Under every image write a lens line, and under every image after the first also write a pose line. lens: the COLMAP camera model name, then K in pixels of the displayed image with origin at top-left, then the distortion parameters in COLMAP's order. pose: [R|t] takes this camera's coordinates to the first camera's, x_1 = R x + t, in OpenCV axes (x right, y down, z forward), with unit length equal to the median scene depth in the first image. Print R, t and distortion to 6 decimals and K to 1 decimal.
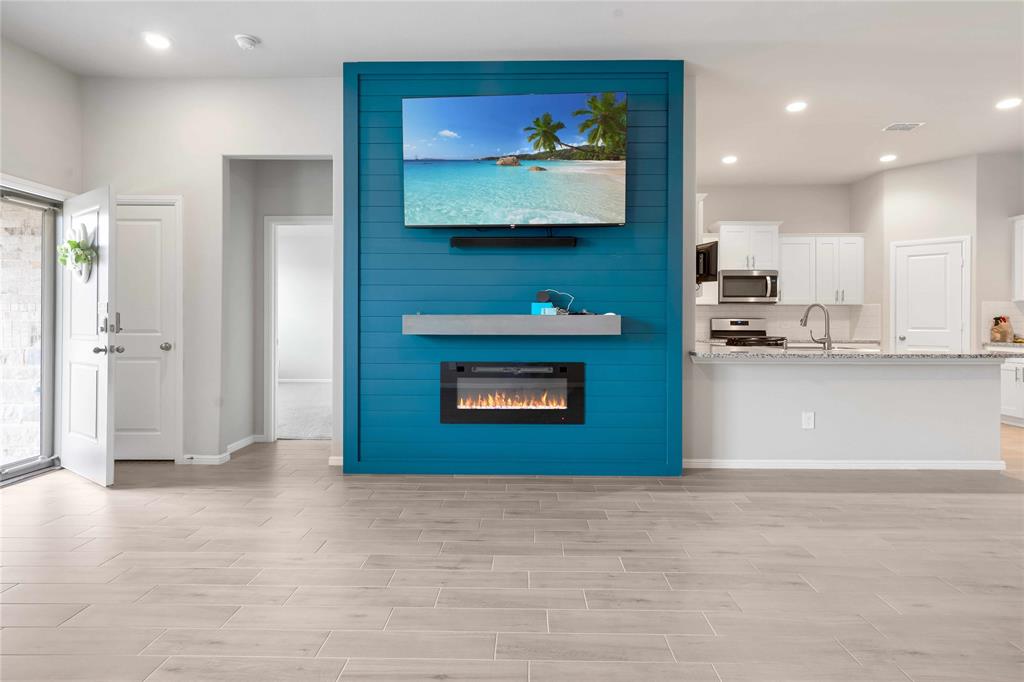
lens RADIAL K [[537.7, 0, 509.2], [0, 537.7, 282.5], [0, 0, 1]] dist [-0.002240, 0.000272]
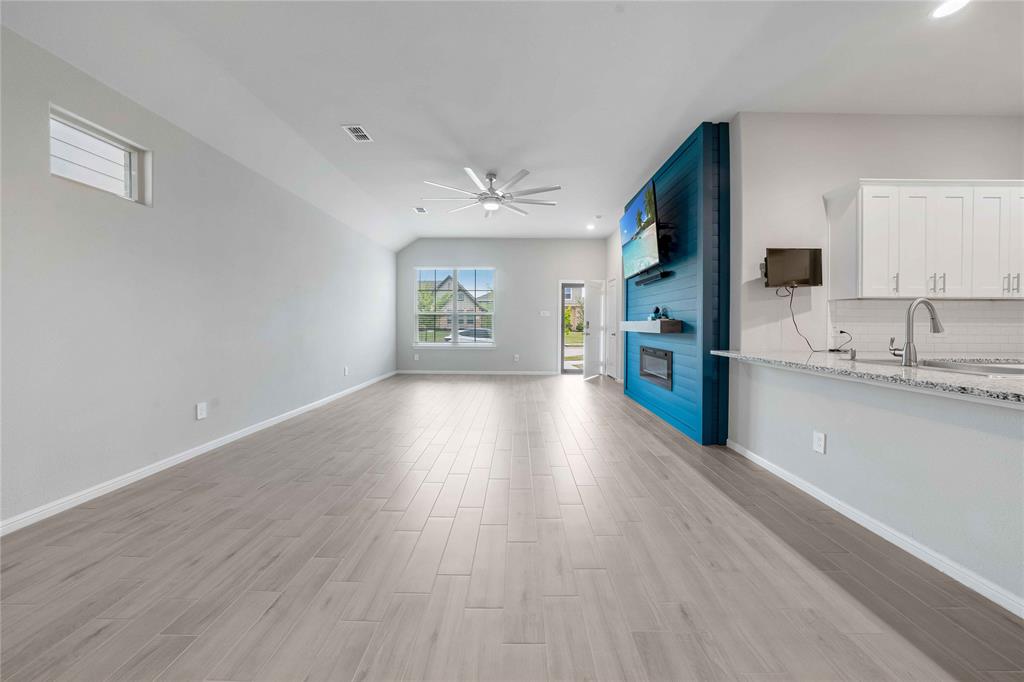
lens RADIAL K [[369.6, 0, 521.7], [0, 369.6, 324.5], [0, 0, 1]] dist [-0.000536, 0.000015]
pose [[0.007022, -0.001984, -0.999973, 1.195707], [0.064428, 0.997921, -0.001527, 0.047545], [0.997898, -0.064416, 0.007136, 0.578961]]
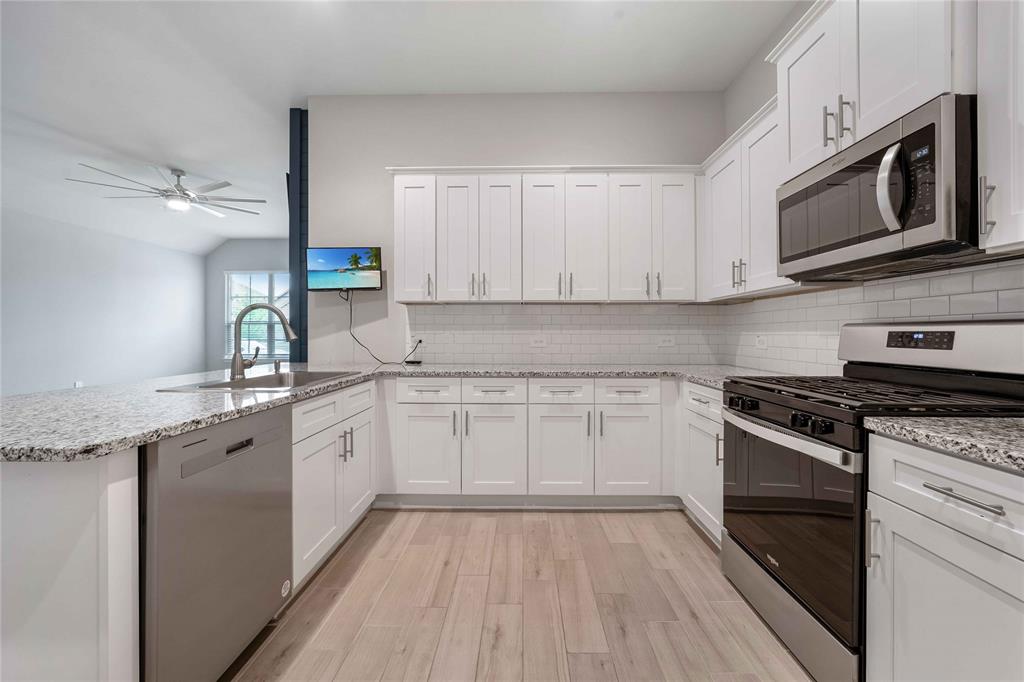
lens RADIAL K [[419.3, 0, 512.9], [0, 419.3, 334.2], [0, 0, 1]] dist [-0.024484, -0.000005]
pose [[-0.022238, -0.001285, -0.999752, 1.191718], [0.070915, 0.997478, -0.002859, 0.108541], [0.997234, -0.070961, -0.022091, 1.478674]]
